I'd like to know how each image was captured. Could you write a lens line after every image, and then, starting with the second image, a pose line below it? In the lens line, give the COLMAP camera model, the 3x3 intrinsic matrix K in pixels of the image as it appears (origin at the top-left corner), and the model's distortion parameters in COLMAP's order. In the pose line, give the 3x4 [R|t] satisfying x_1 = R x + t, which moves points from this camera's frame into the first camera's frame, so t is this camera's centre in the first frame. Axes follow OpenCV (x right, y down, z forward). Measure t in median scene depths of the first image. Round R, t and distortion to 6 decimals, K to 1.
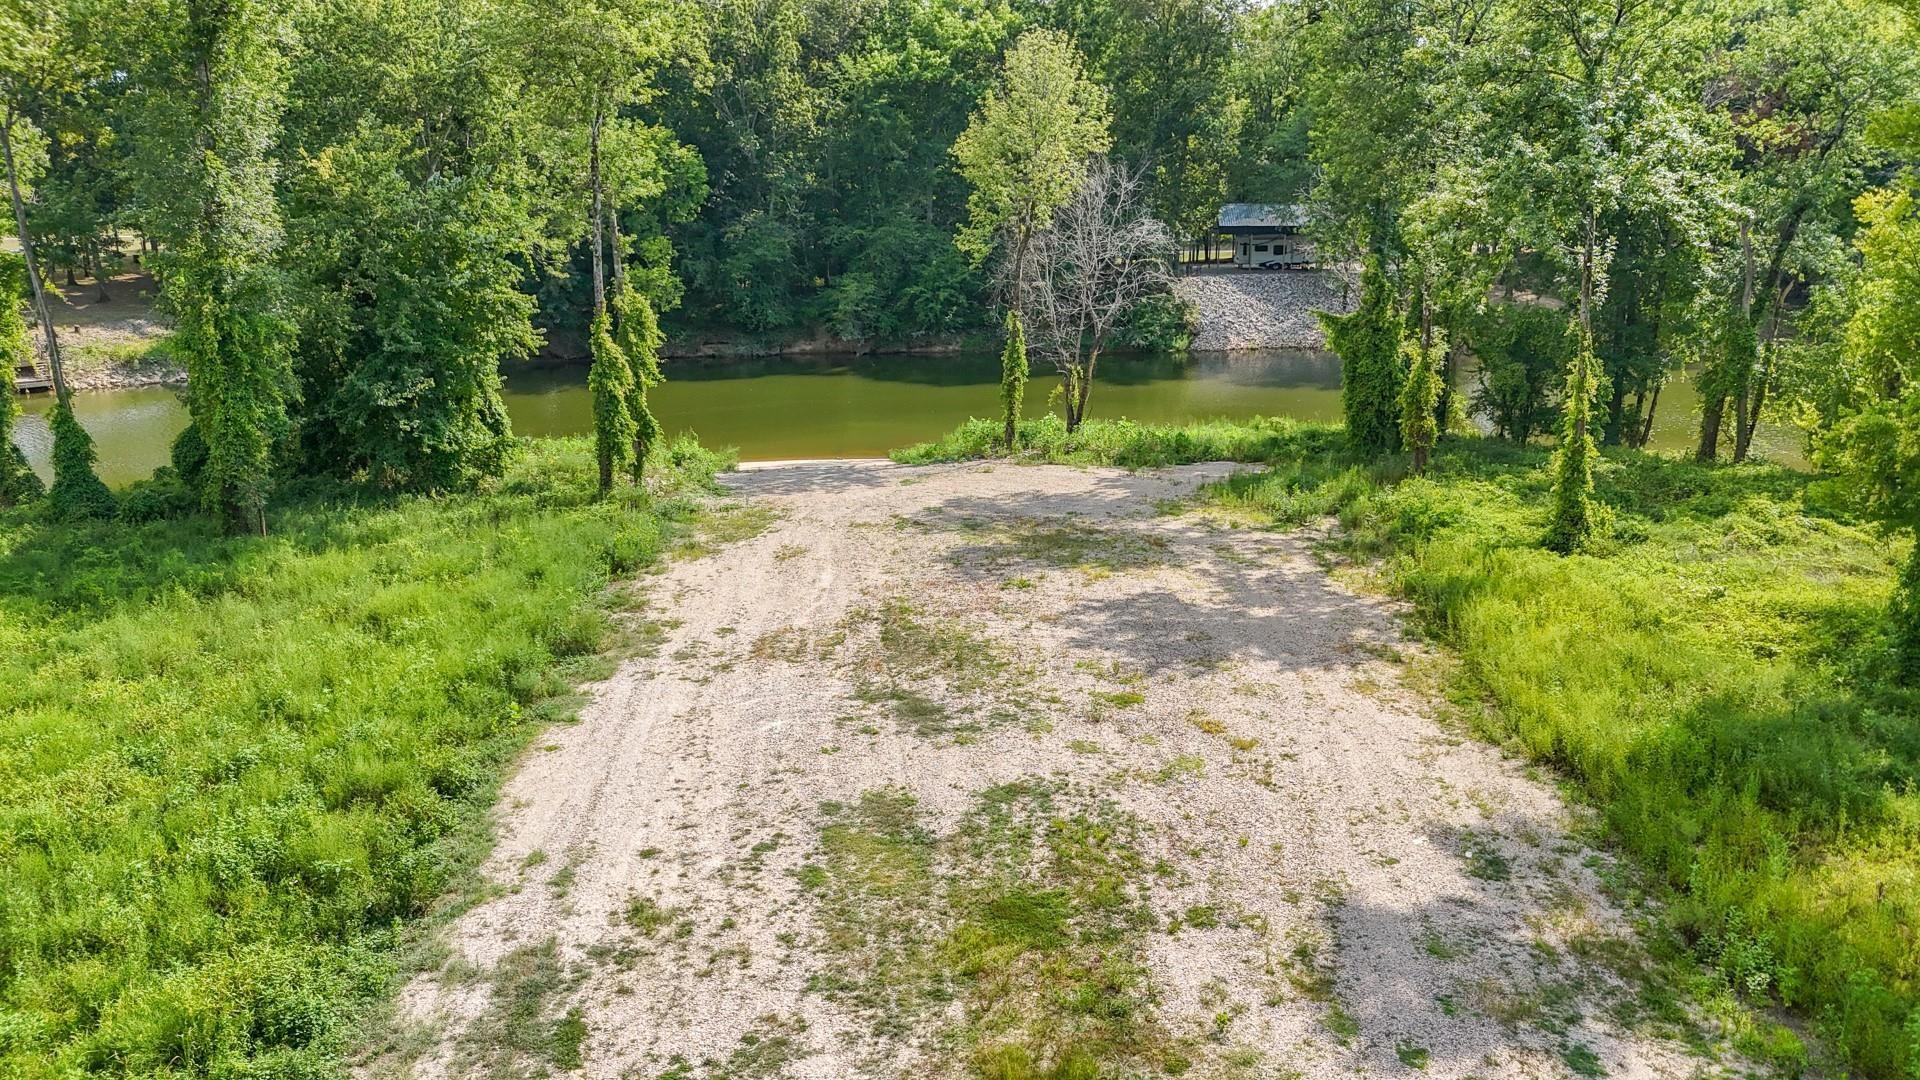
lens RADIAL K [[1410.2, 0, 947.4], [0, 1410.2, 545.4], [0, 0, 1]] dist [0.067481, -0.069587]
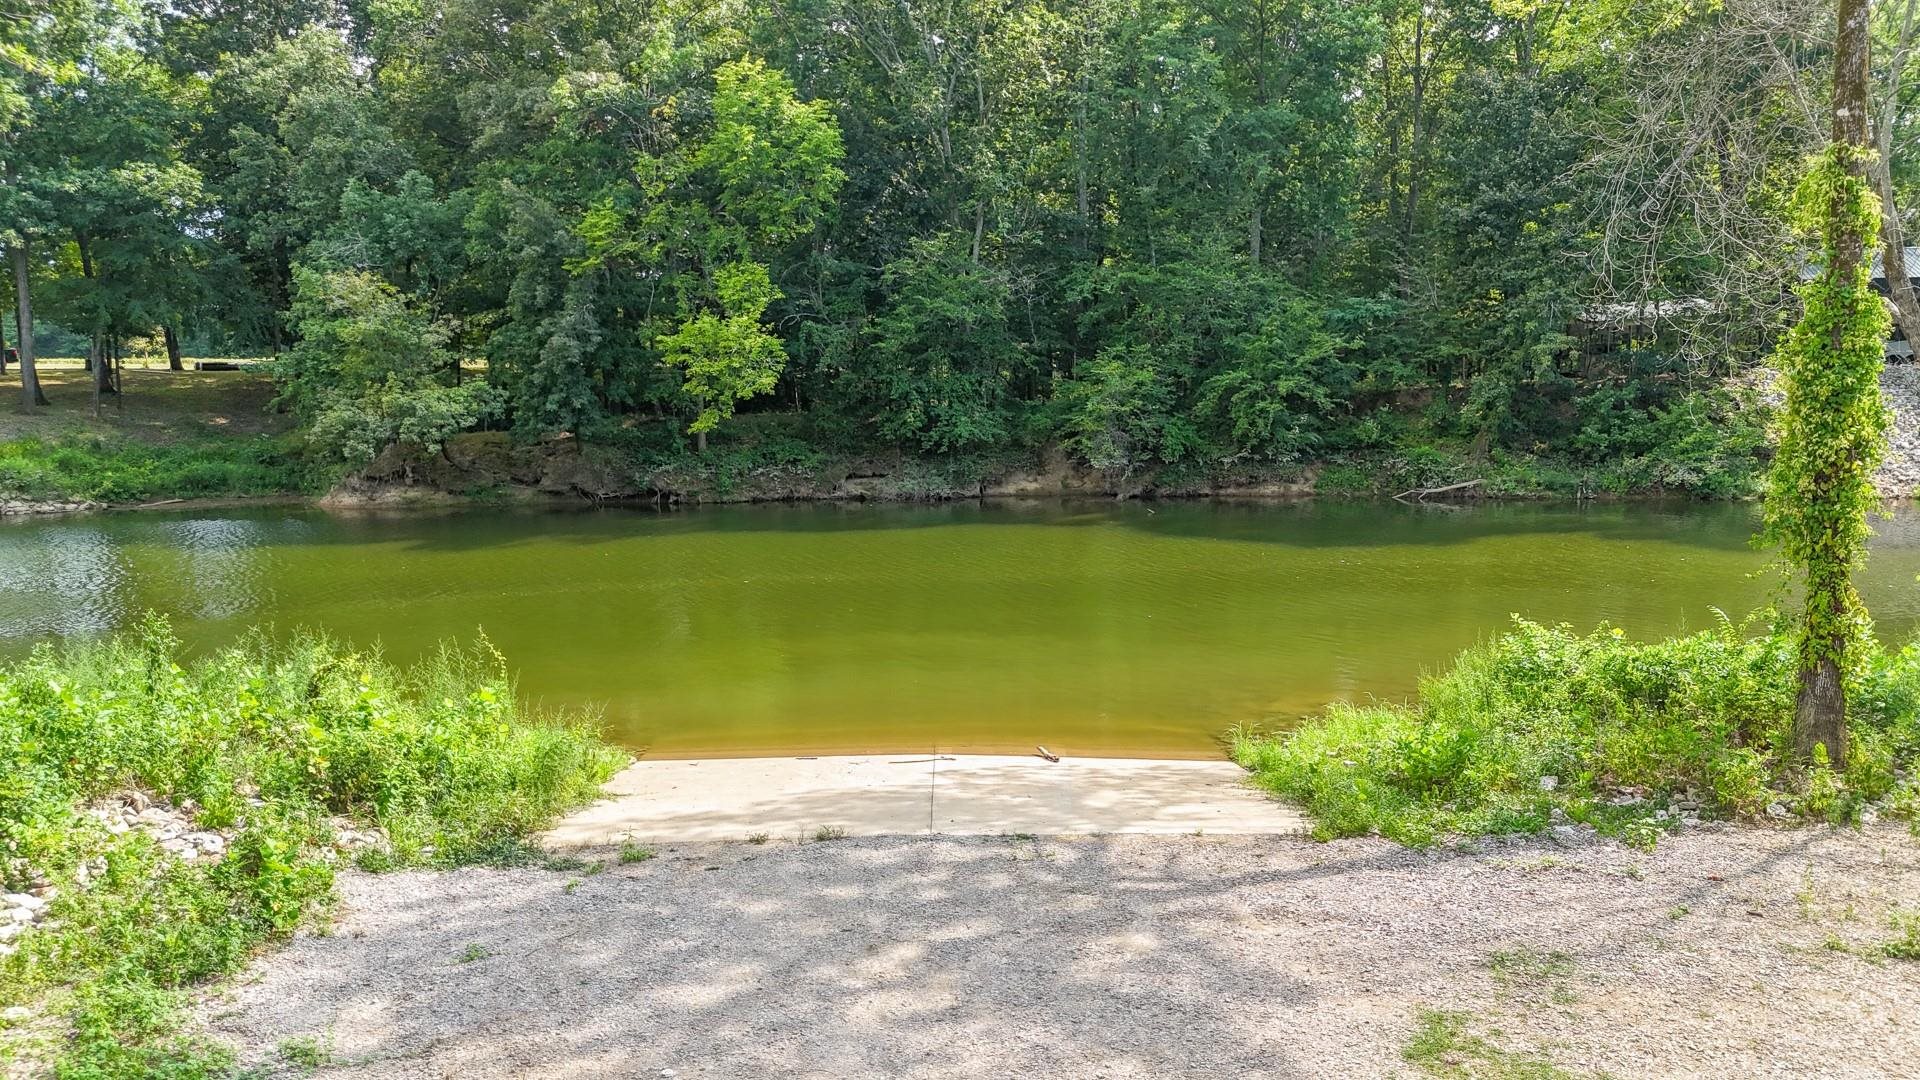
lens RADIAL K [[1410.2, 0, 951.1], [0, 1410.2, 528.5], [0, 0, 1]] dist [0.067481, -0.069587]
pose [[0.983850, 0.012308, -0.178570, -0.030946], [-0.038907, 0.988485, -0.146231, -0.041940], [0.174714, 0.150817, 0.973000, 0.468315]]
